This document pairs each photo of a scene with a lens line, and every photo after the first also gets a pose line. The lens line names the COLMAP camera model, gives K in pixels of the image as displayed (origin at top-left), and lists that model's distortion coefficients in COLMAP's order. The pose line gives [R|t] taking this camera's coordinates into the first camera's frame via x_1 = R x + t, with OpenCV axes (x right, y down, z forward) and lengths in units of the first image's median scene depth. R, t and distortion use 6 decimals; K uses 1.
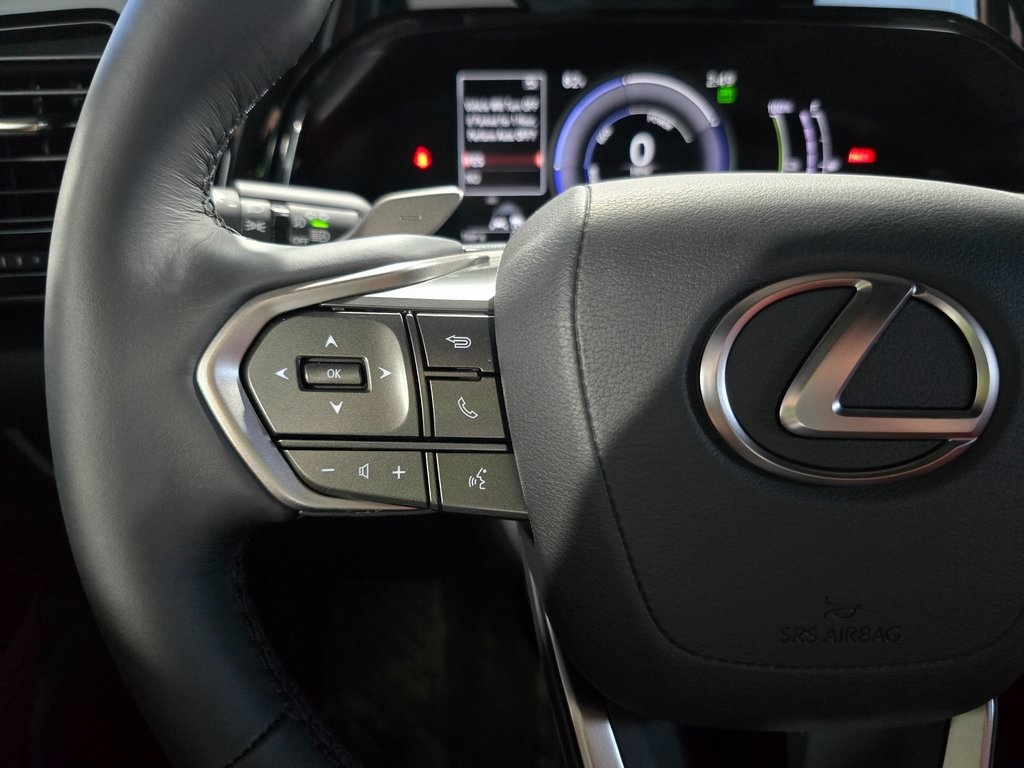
lens RADIAL K [[646.4, 0, 512.0], [0, 646.4, 384.0], [0, 0, 1]] dist [0.001769, -0.022211]
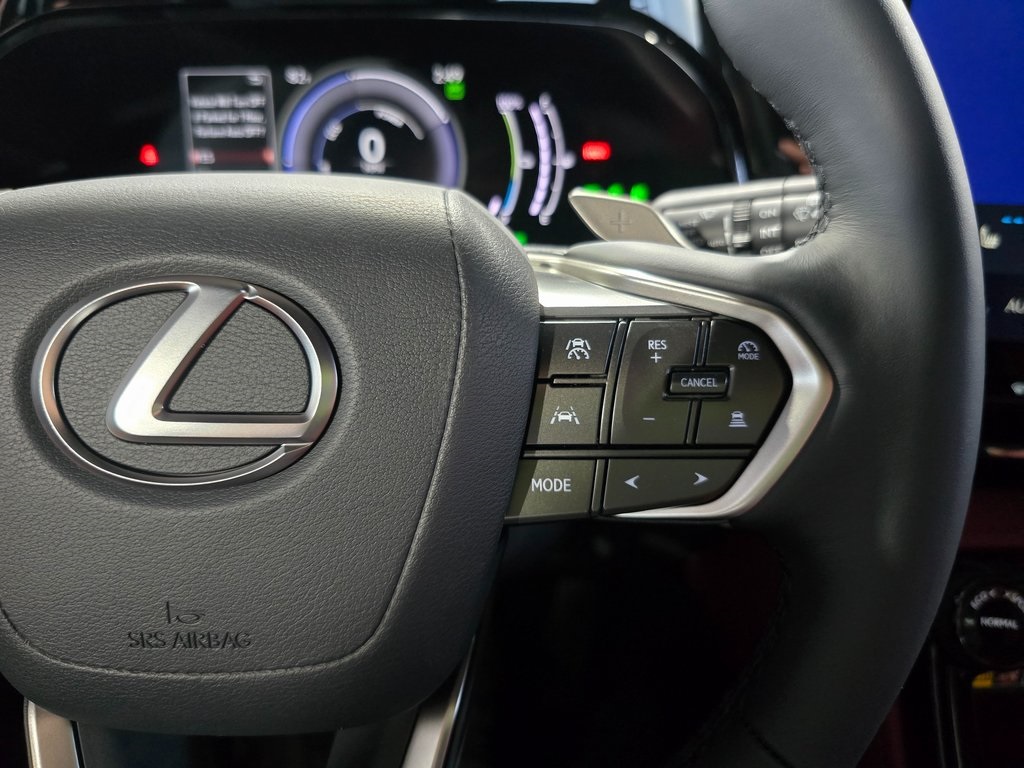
lens RADIAL K [[646.4, 0, 512.0], [0, 646.4, 384.0], [0, 0, 1]] dist [0.001769, -0.022211]
pose [[0.999989, 0.001842, 0.004247, 0.416241], [-0.001877, 0.999965, 0.008112, -0.005945], [-0.004232, -0.008120, 0.999958, 0.004021]]
